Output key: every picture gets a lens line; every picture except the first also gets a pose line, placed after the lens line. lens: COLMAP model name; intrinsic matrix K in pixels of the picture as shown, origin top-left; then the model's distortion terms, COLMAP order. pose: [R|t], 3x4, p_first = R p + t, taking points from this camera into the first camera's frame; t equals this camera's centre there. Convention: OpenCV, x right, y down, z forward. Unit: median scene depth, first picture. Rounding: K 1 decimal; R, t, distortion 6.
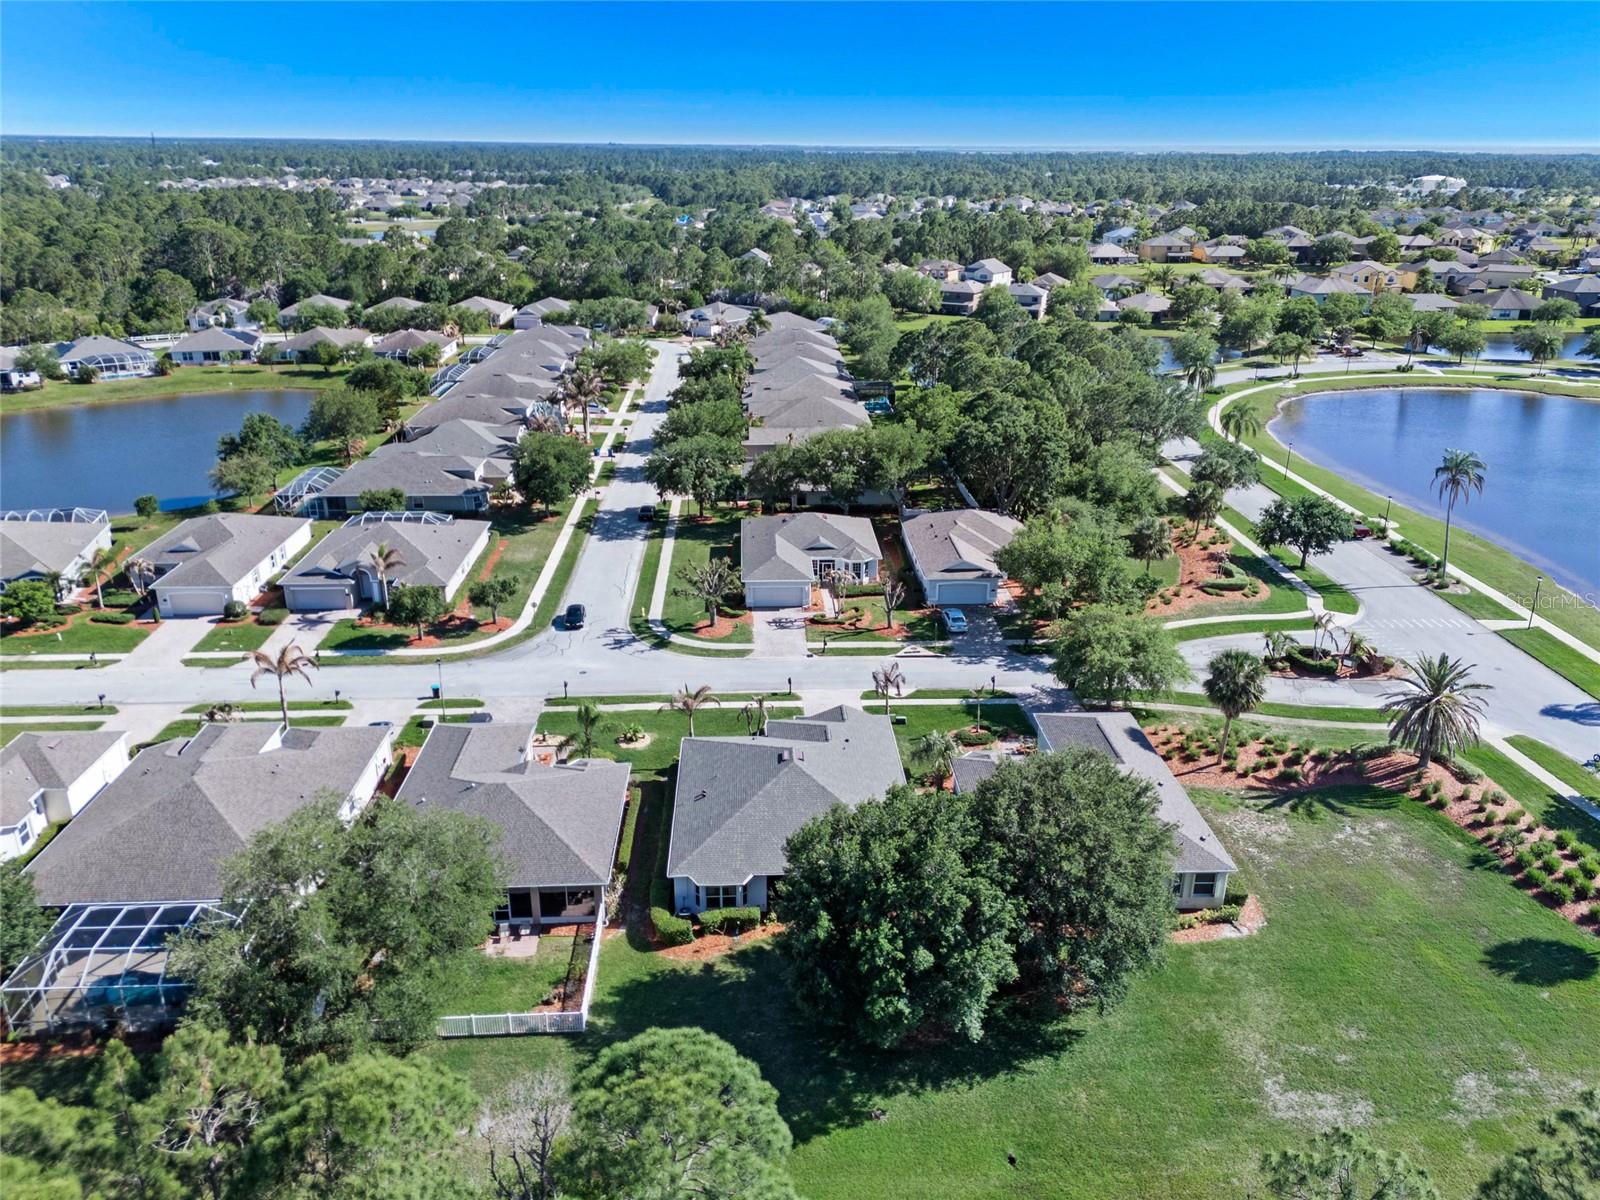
lens RADIAL K [[1183.5, 0, 800.0], [0, 1183.5, 600.0], [0, 0, 1]] dist [0.083990, -0.088395]
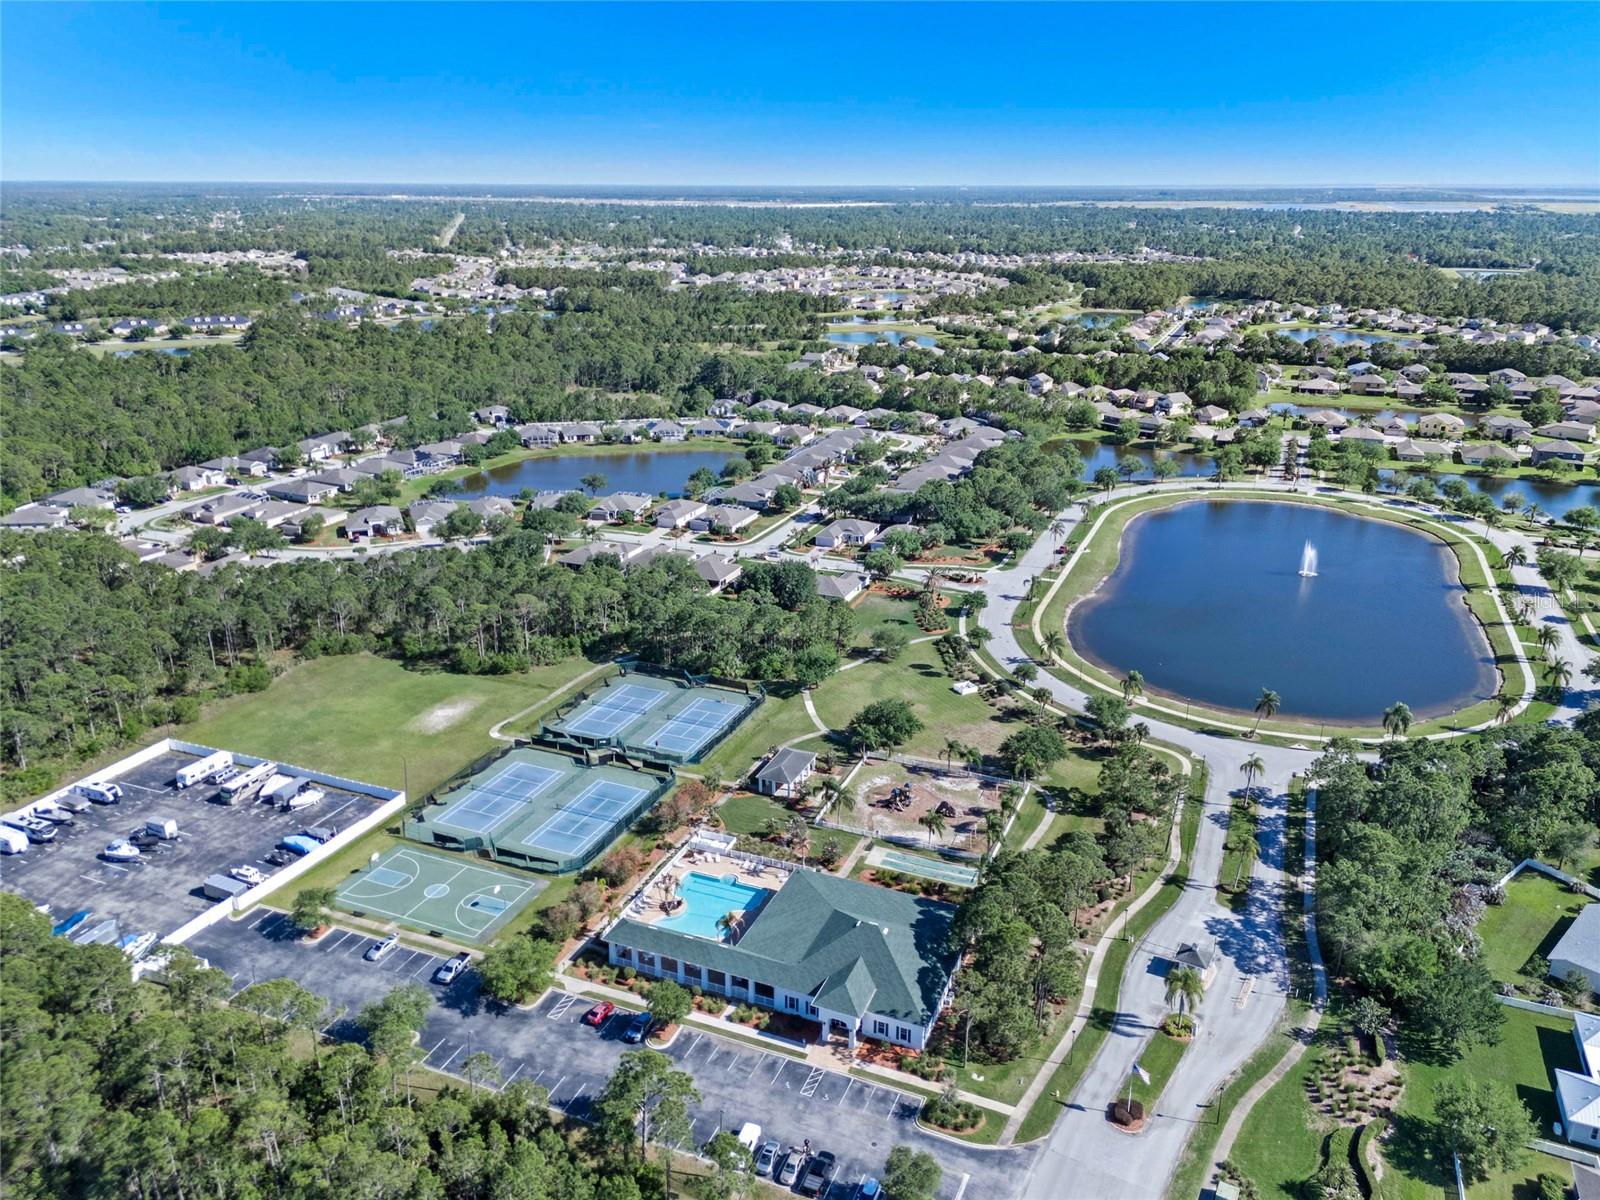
lens RADIAL K [[1183.5, 0, 800.0], [0, 1183.5, 600.0], [0, 0, 1]] dist [0.083990, -0.088395]
pose [[0.905248, 0.137389, -0.402058, 1.035254], [-0.149335, 0.988785, 0.001649, 0.131327], [0.397775, 0.058549, 0.915613, -1.623947]]
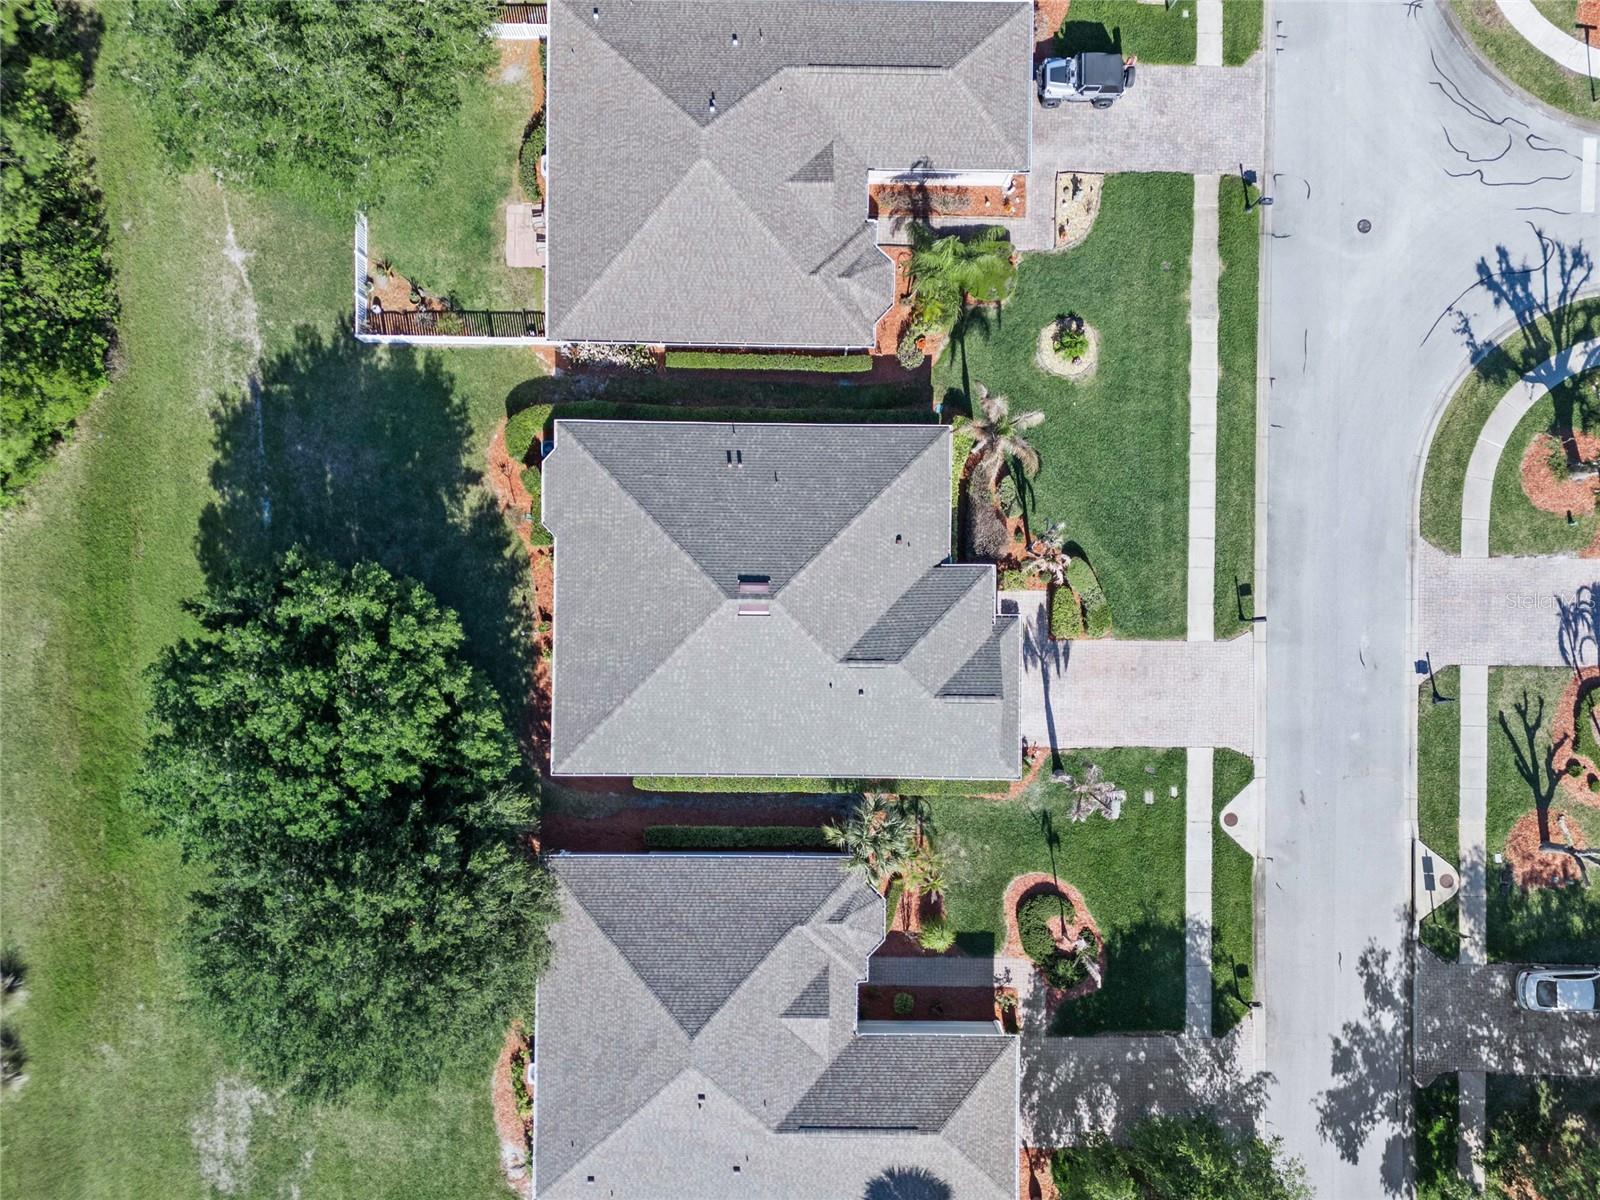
lens RADIAL K [[1183.5, 0, 800.0], [0, 1183.5, 600.0], [0, 0, 1]] dist [0.083990, -0.088395]
pose [[-0.057094, 0.998366, 0.002193, -0.004057], [-0.372480, -0.023339, 0.927747, -0.258911], [0.926282, 0.052152, 0.373204, 0.444022]]
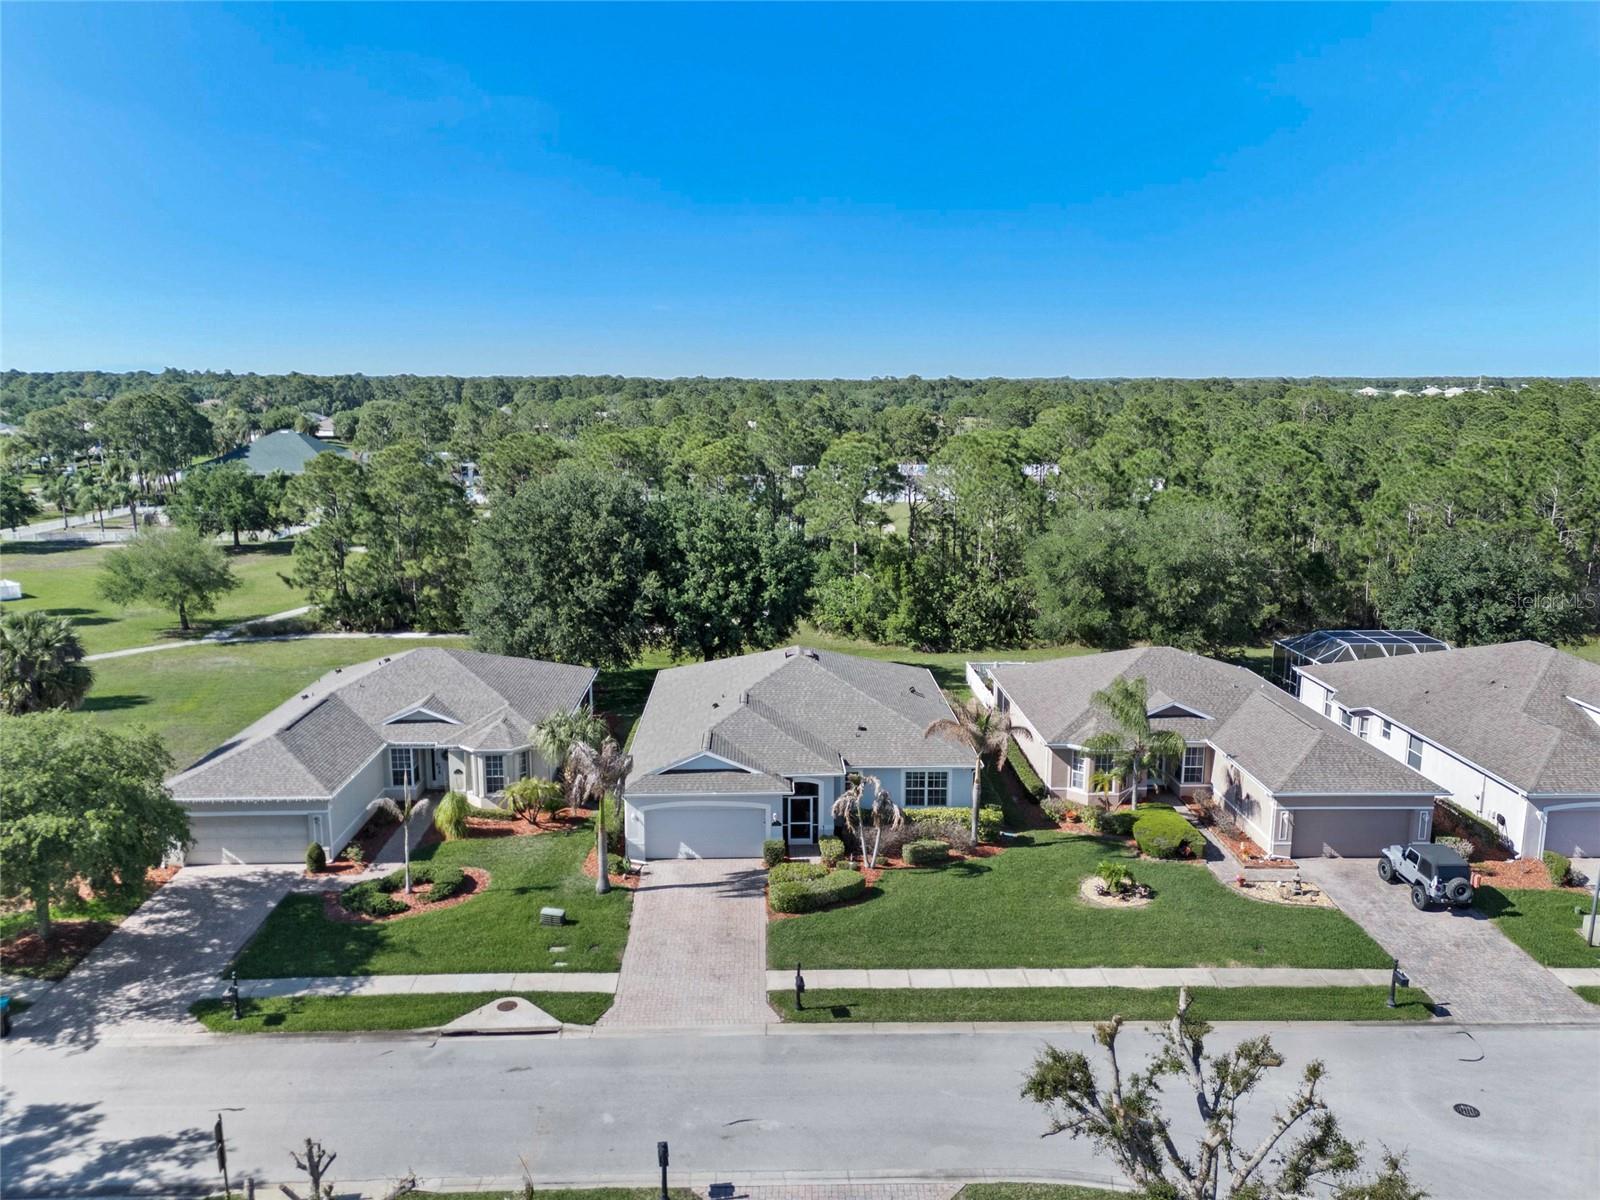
lens RADIAL K [[1183.5, 0, 800.0], [0, 1183.5, 600.0], [0, 0, 1]] dist [0.083990, -0.088395]
pose [[-0.999860, -0.009571, 0.013732, -0.008402], [-0.001062, 0.855005, 0.518619, -0.163137], [-0.016704, 0.518532, -0.854895, 0.917950]]
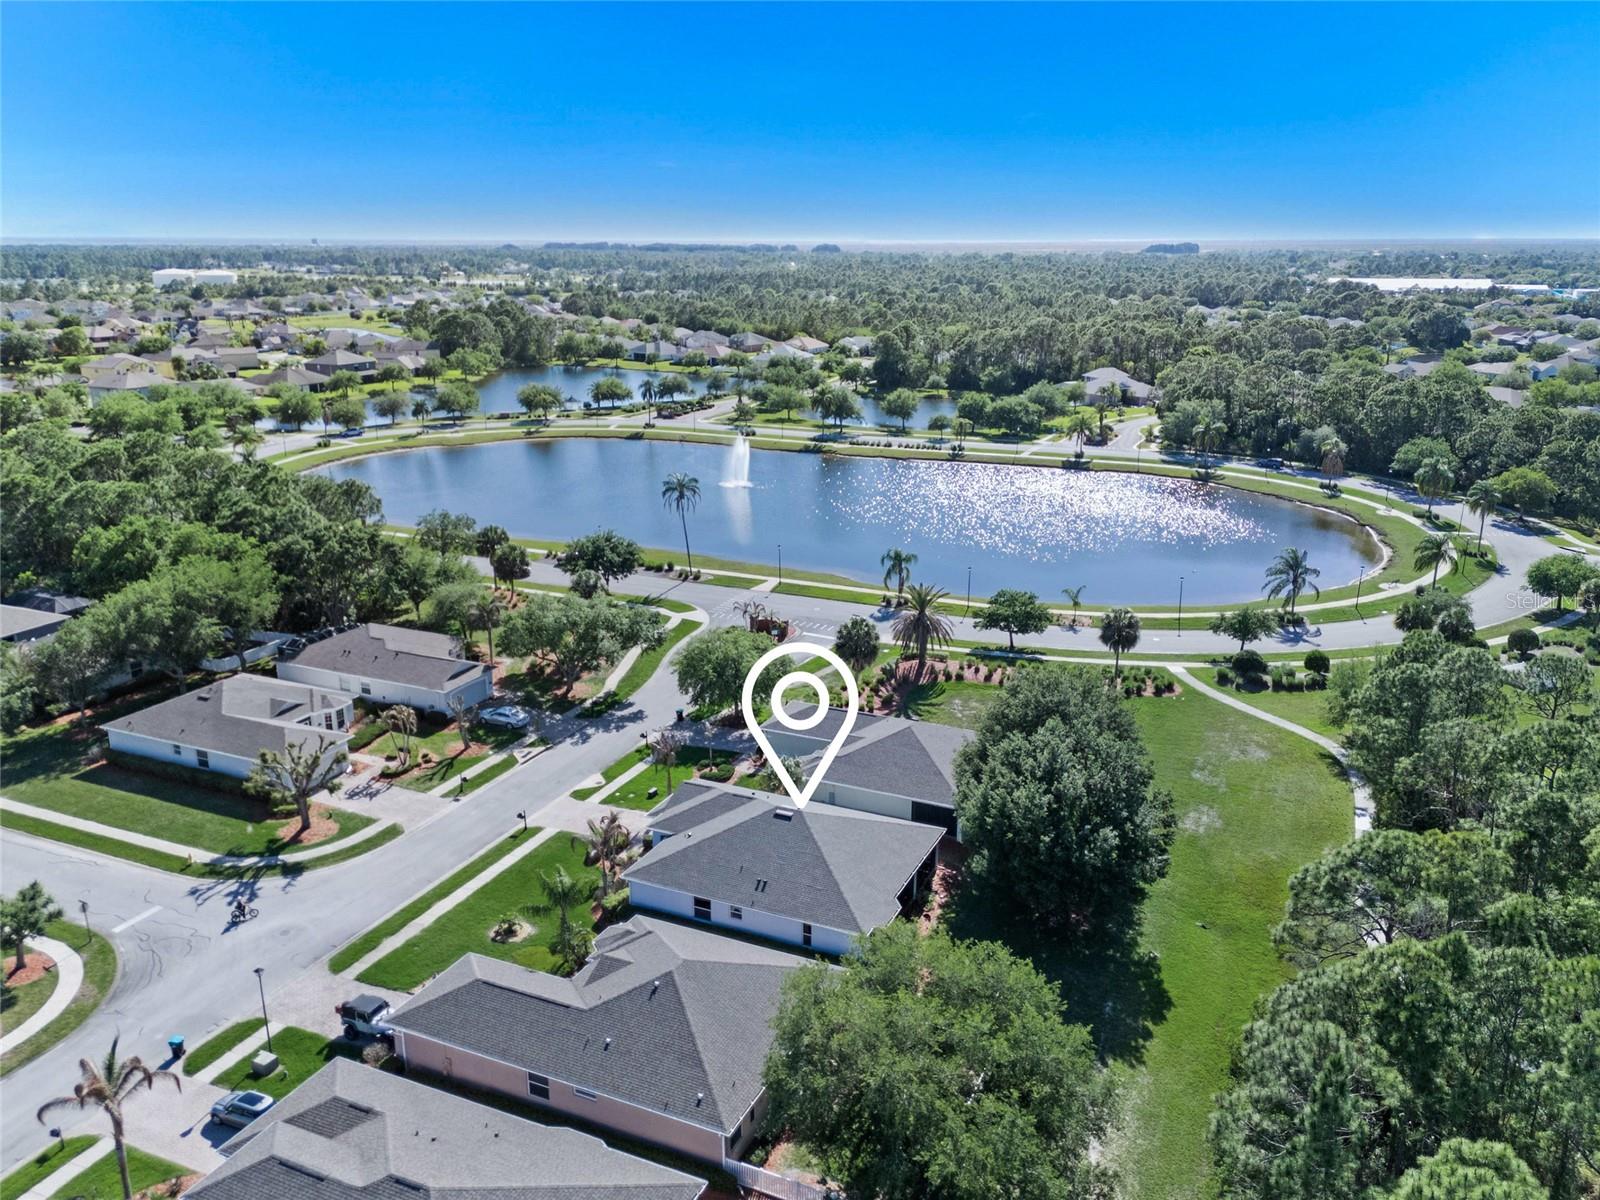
lens RADIAL K [[1183.5, 0, 800.0], [0, 1183.5, 600.0], [0, 0, 1]] dist [0.083990, -0.088395]
pose [[0.456893, -0.253911, 0.852513, -0.470813], [0.312291, 0.943176, 0.113545, -0.090759], [-0.832900, 0.214354, 0.510225, 0.236895]]
